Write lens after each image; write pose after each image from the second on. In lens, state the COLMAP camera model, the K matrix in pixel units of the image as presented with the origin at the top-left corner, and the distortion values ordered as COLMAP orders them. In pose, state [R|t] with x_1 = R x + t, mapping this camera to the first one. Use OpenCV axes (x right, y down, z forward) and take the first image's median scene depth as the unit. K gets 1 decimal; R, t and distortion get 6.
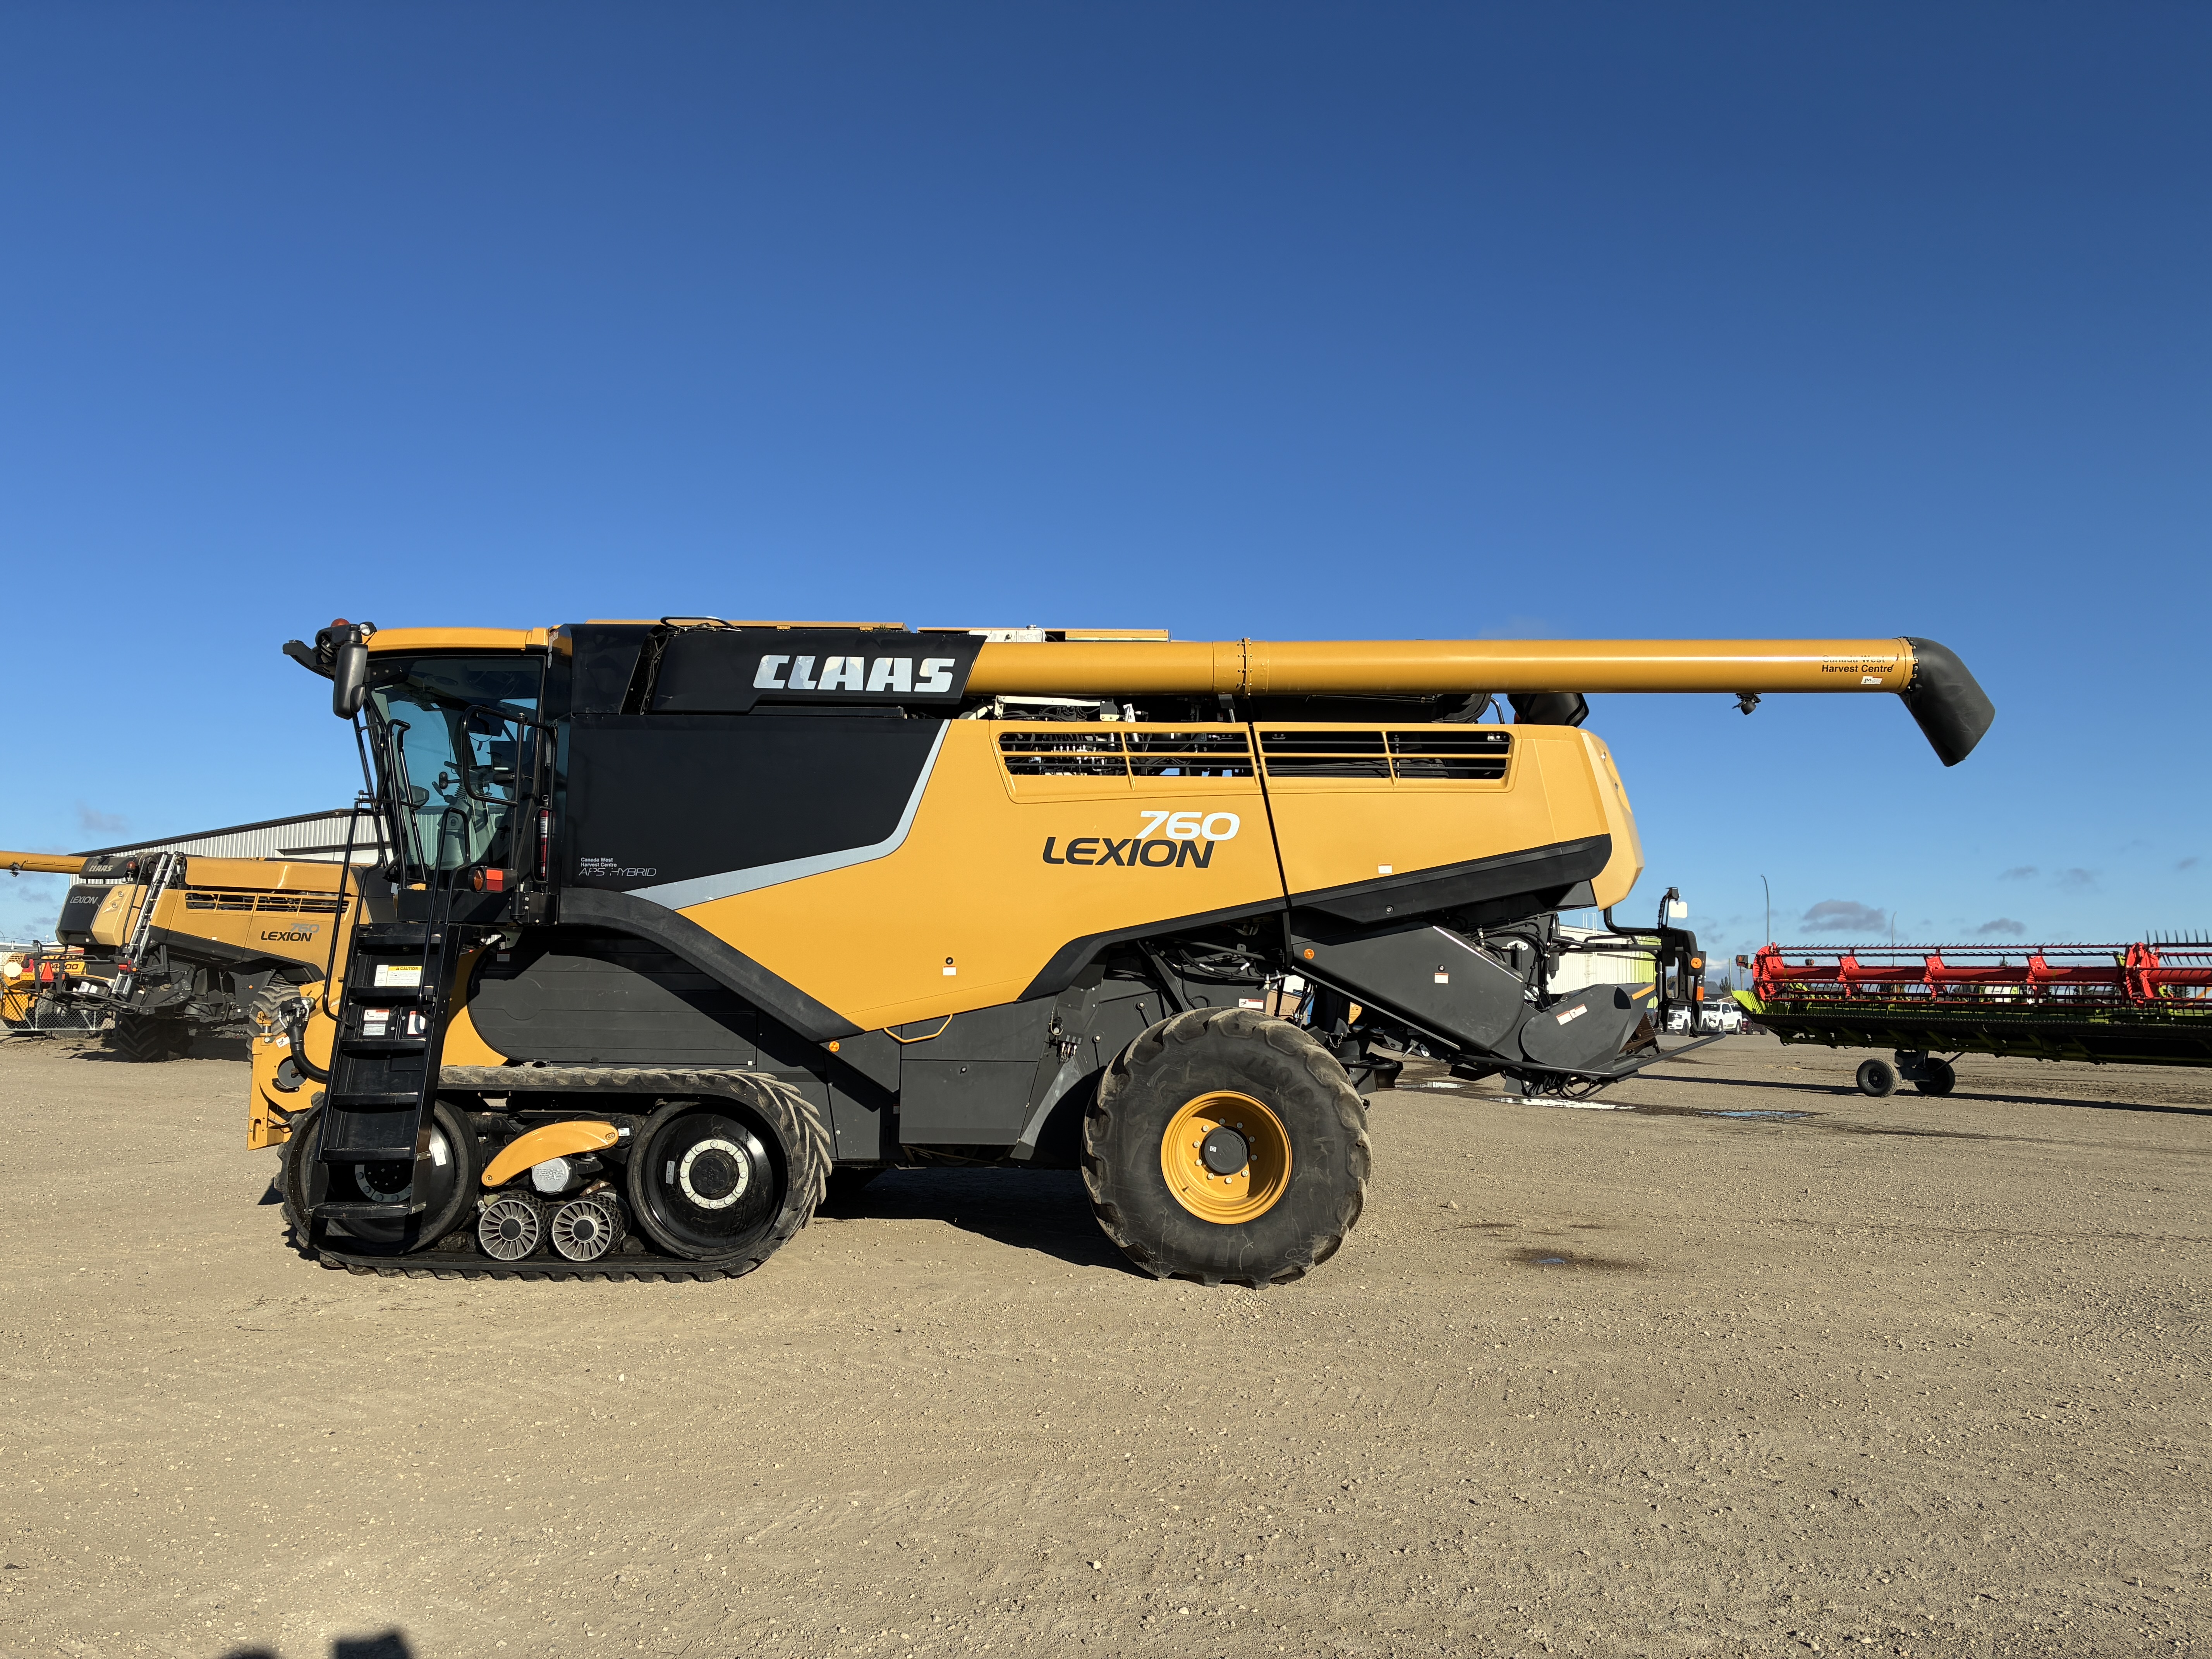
lens RADIAL K [[1624.9, 0, 1061.3], [0, 1624.9, 865.4], [0, 0, 1]] dist [0.159082, -0.349537]
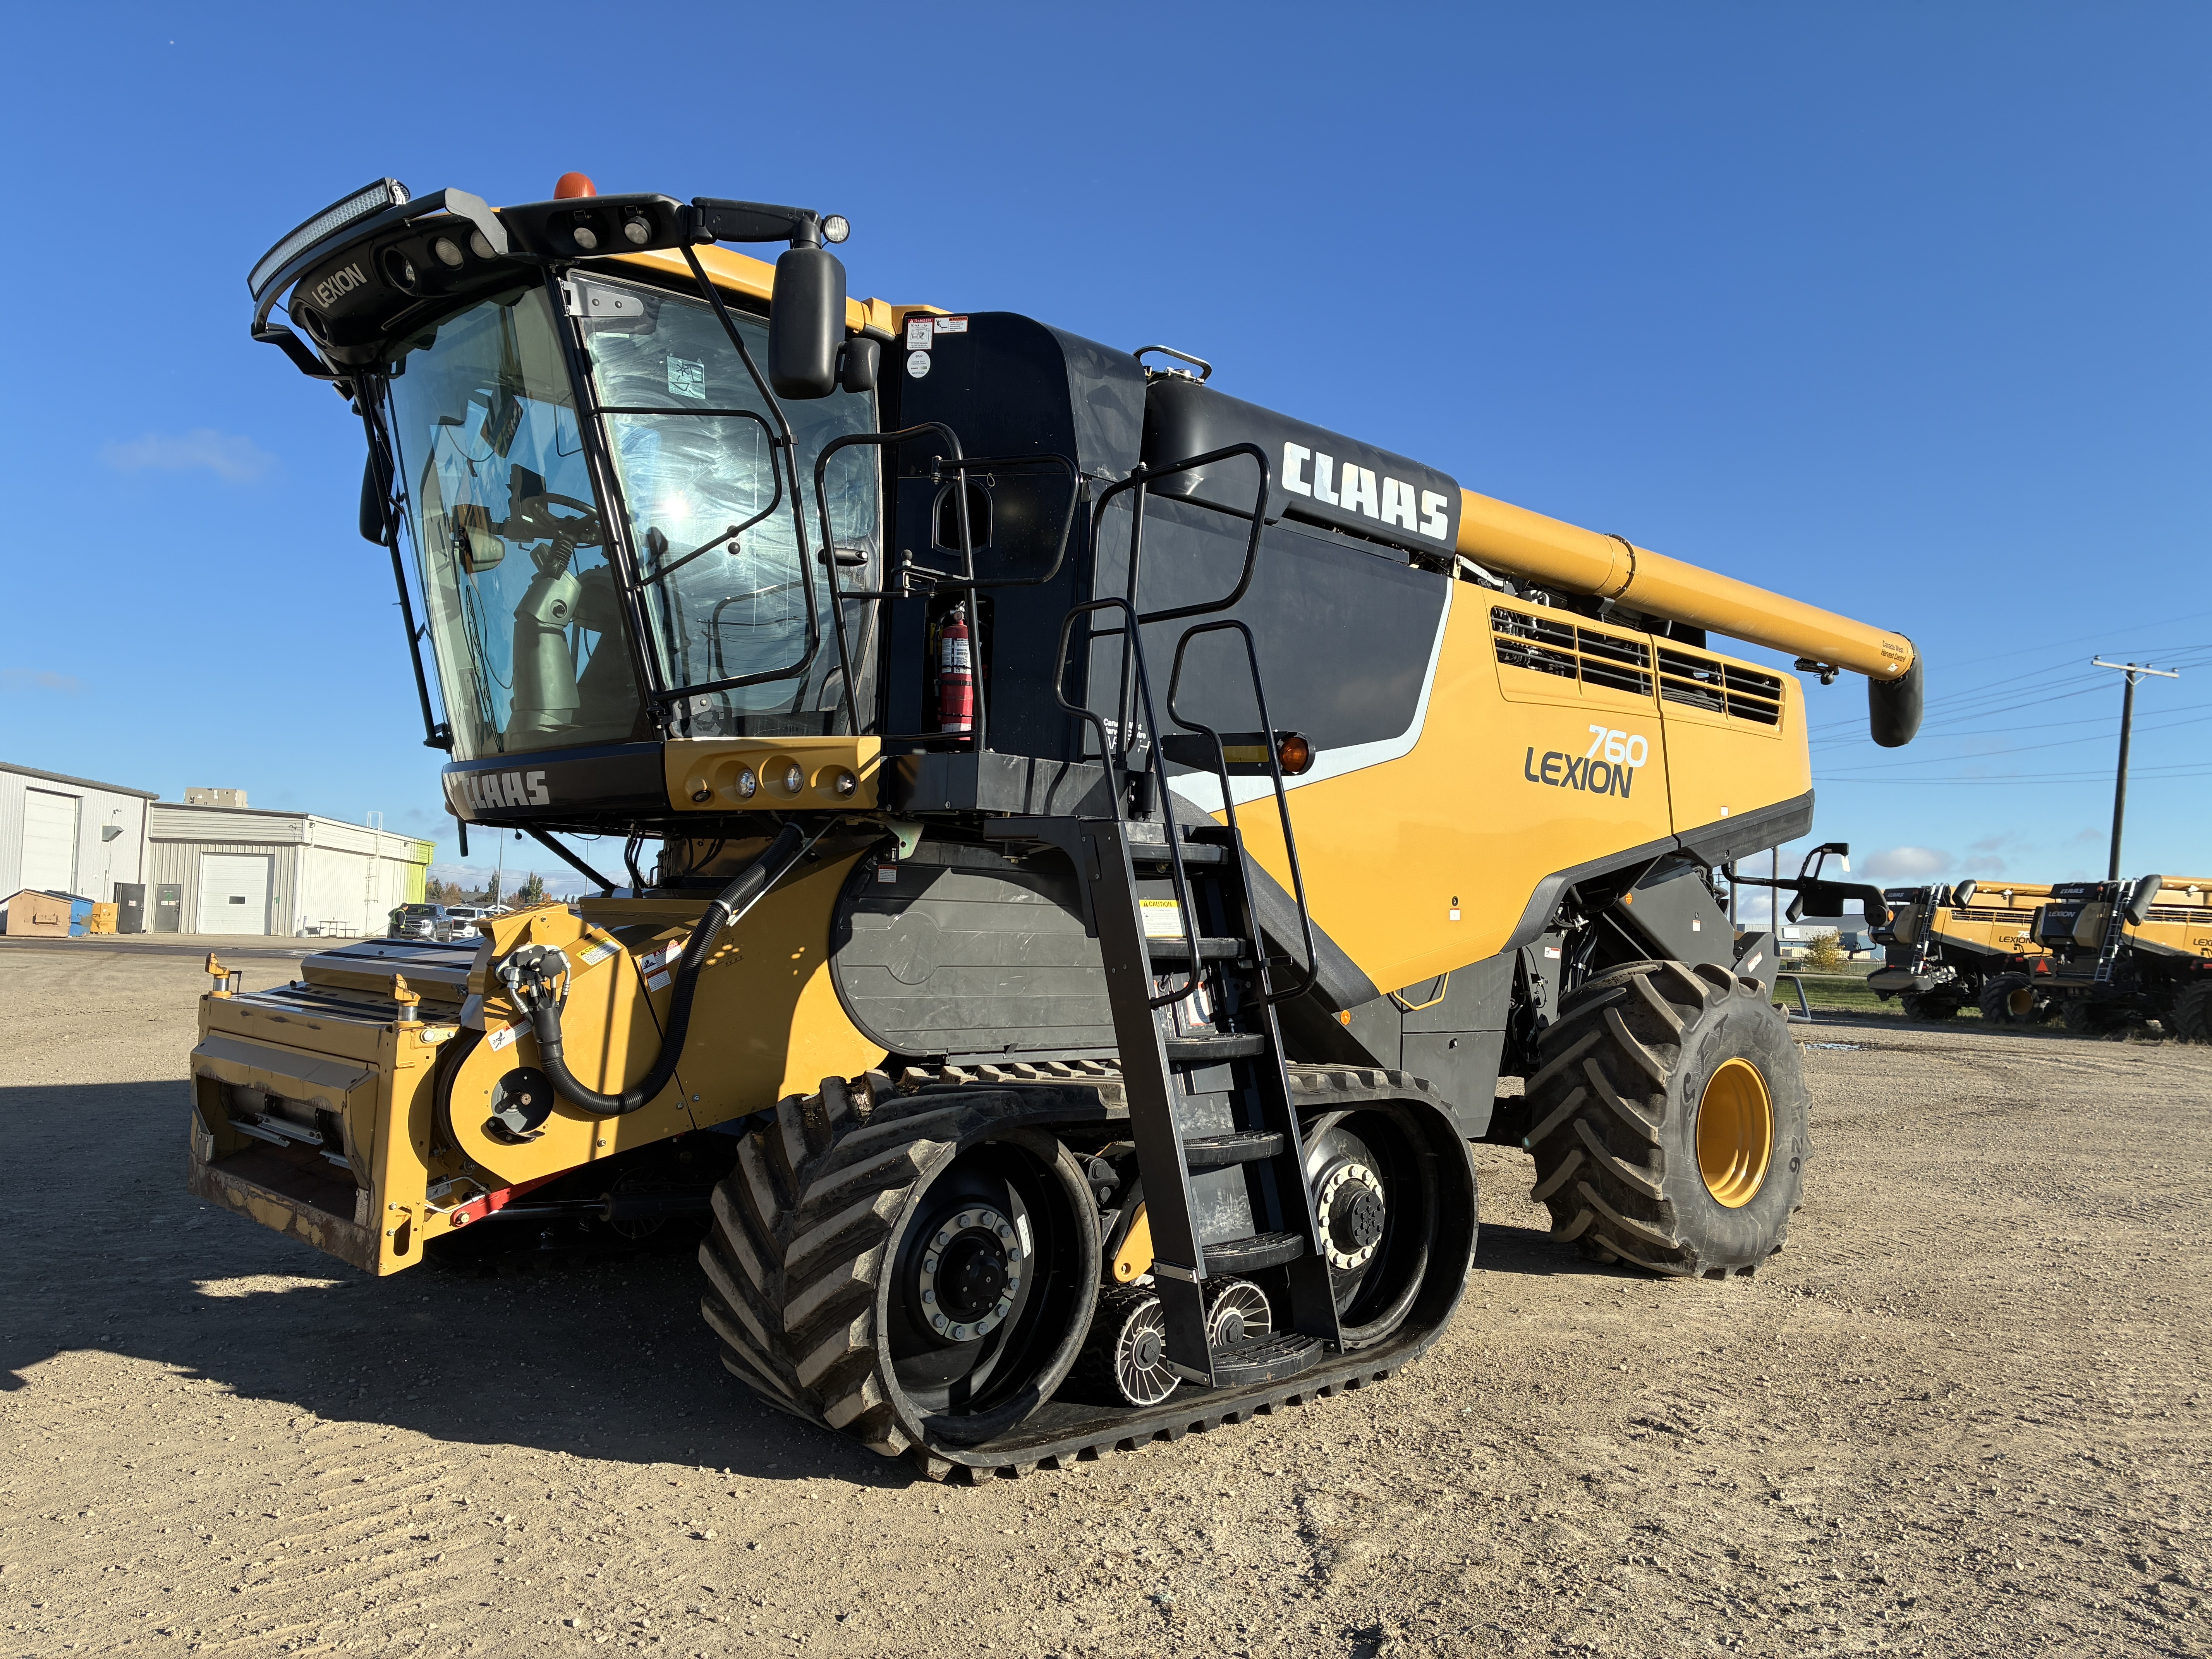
lens RADIAL K [[1624.9, 0, 1061.3], [0, 1624.9, 865.4], [0, 0, 1]] dist [0.159082, -0.349537]
pose [[0.716866, 0.031071, 0.696518, -0.723345], [-0.070512, 0.997115, 0.028092, 0.033301], [-0.693636, -0.069251, 0.716989, 0.577920]]
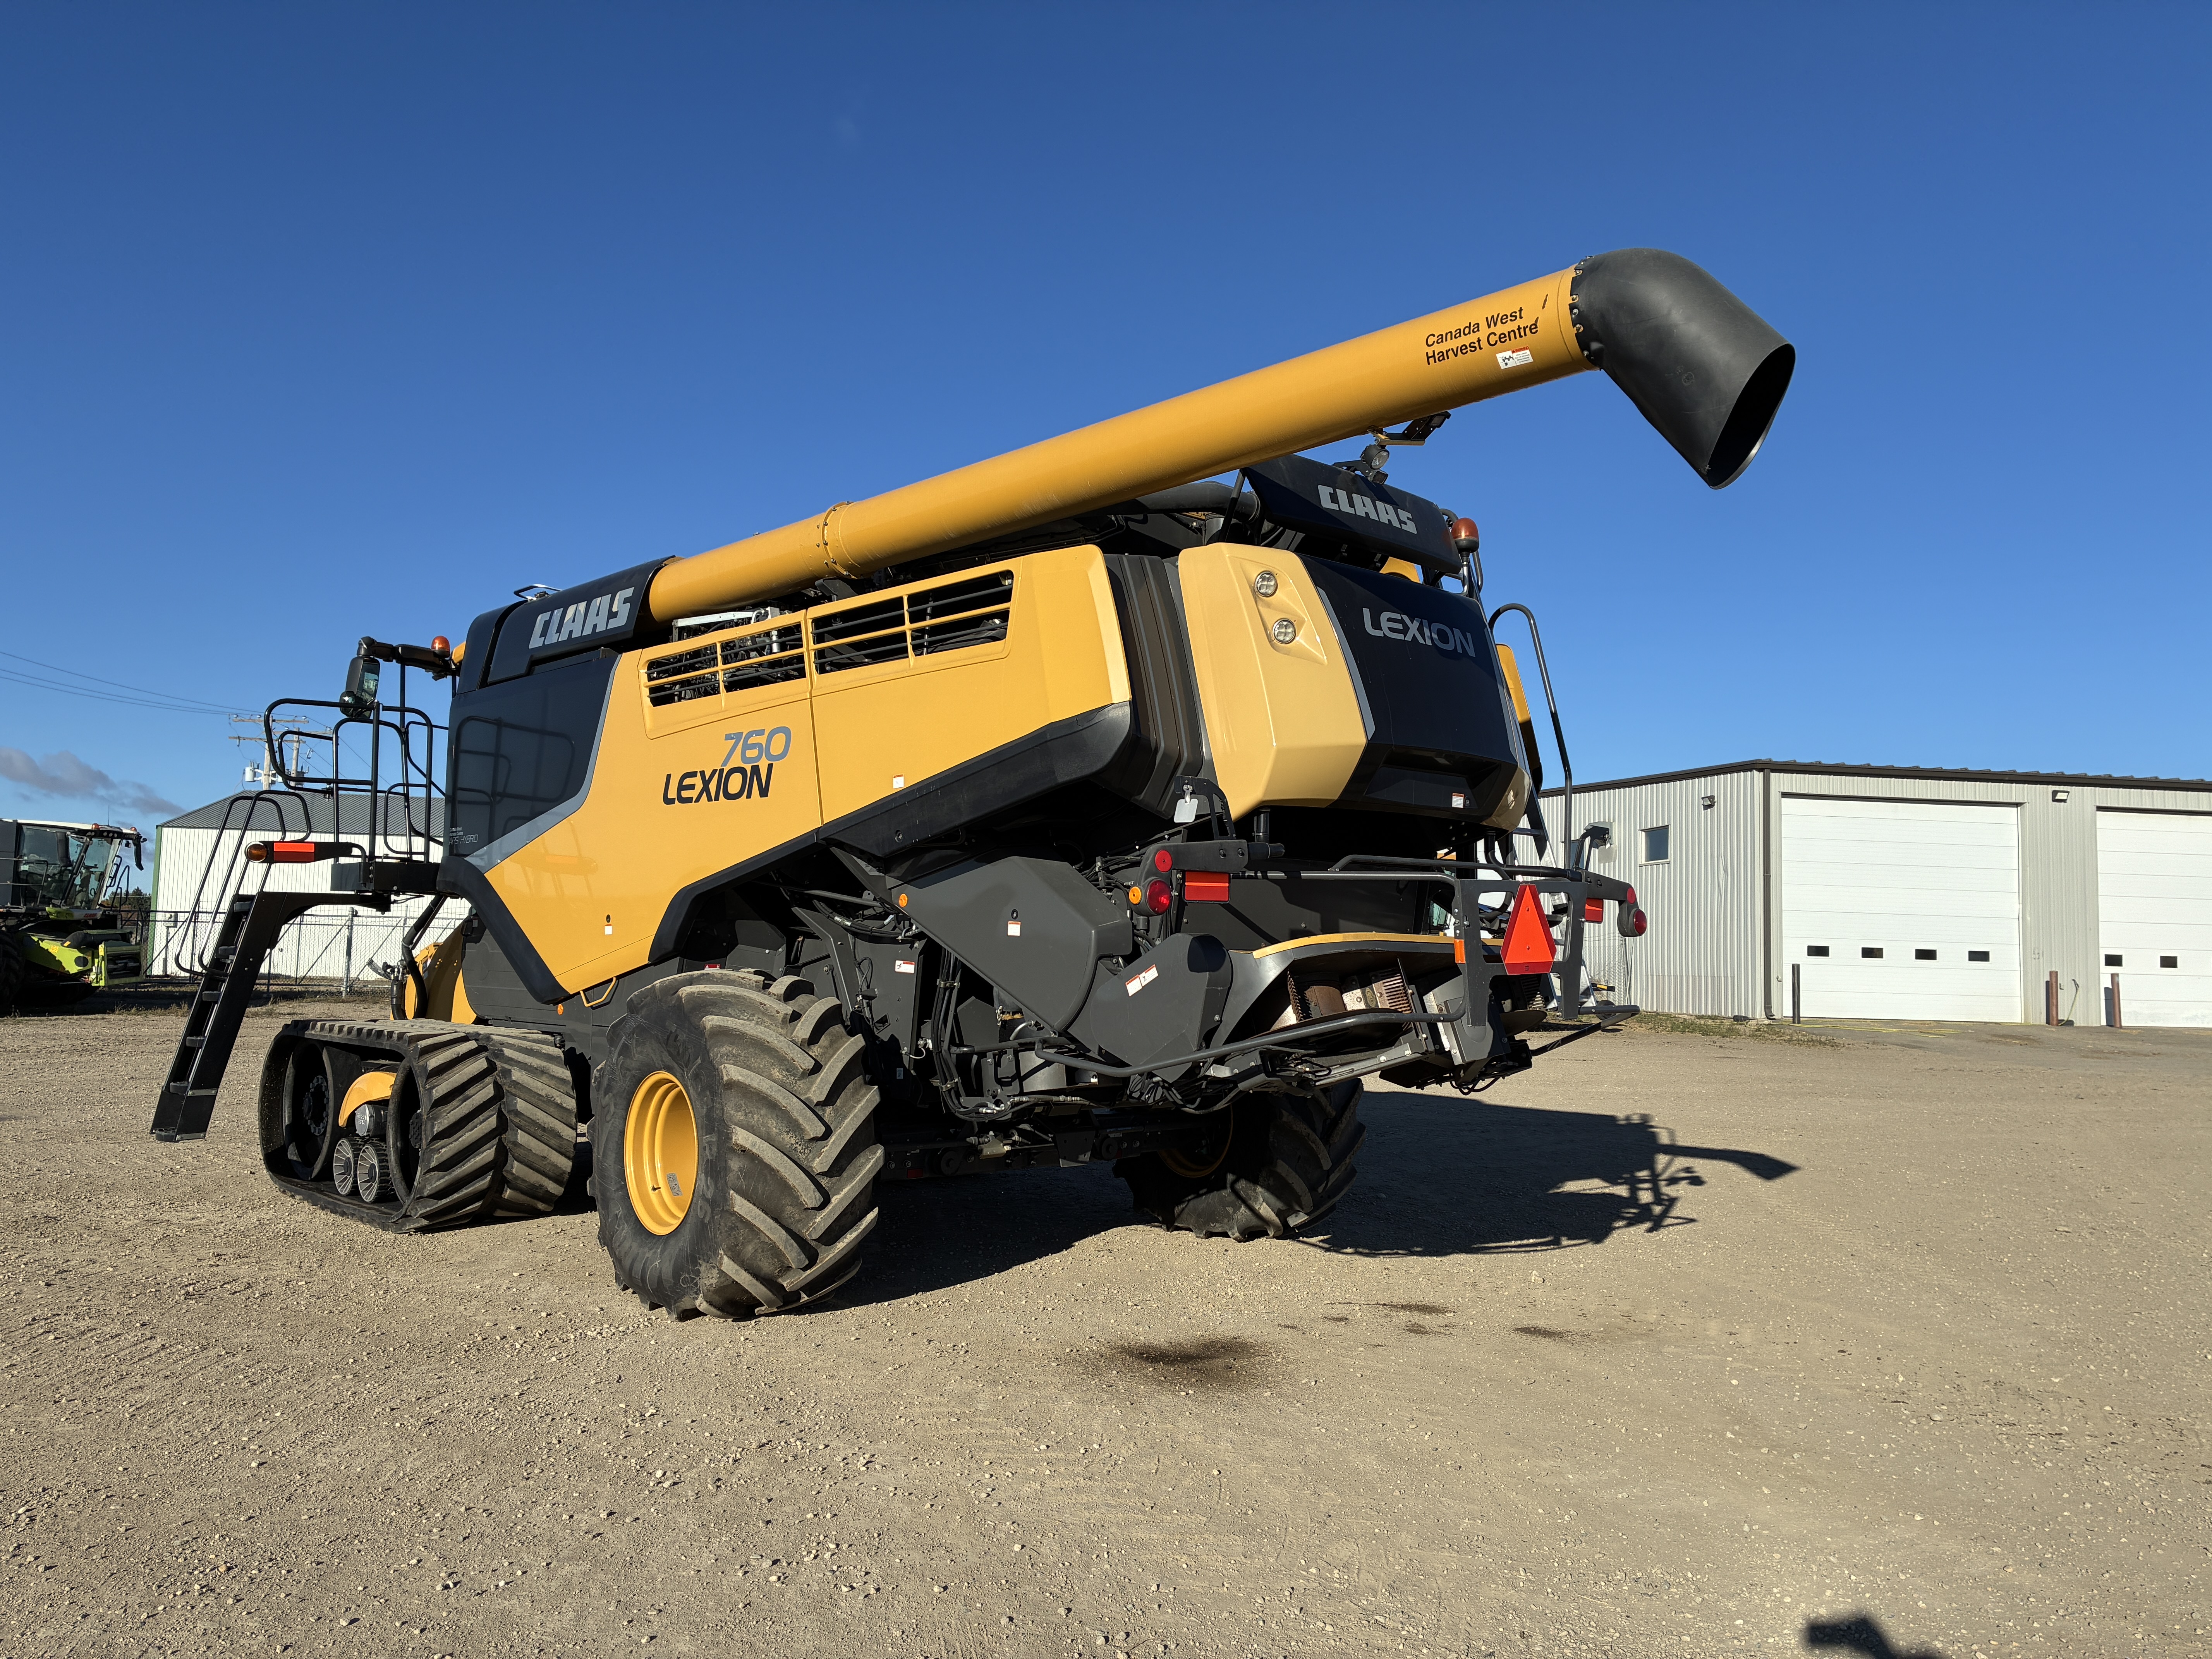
lens RADIAL K [[1668.5, 0, 1096.2], [0, 1668.5, 842.4], [0, 0, 1]] dist [0.092874, -0.116981]
pose [[0.703135, -0.051559, -0.709185, 0.786932], [0.048838, 0.998514, -0.024172, 0.051681], [0.709377, -0.017639, 0.704608, 0.526280]]
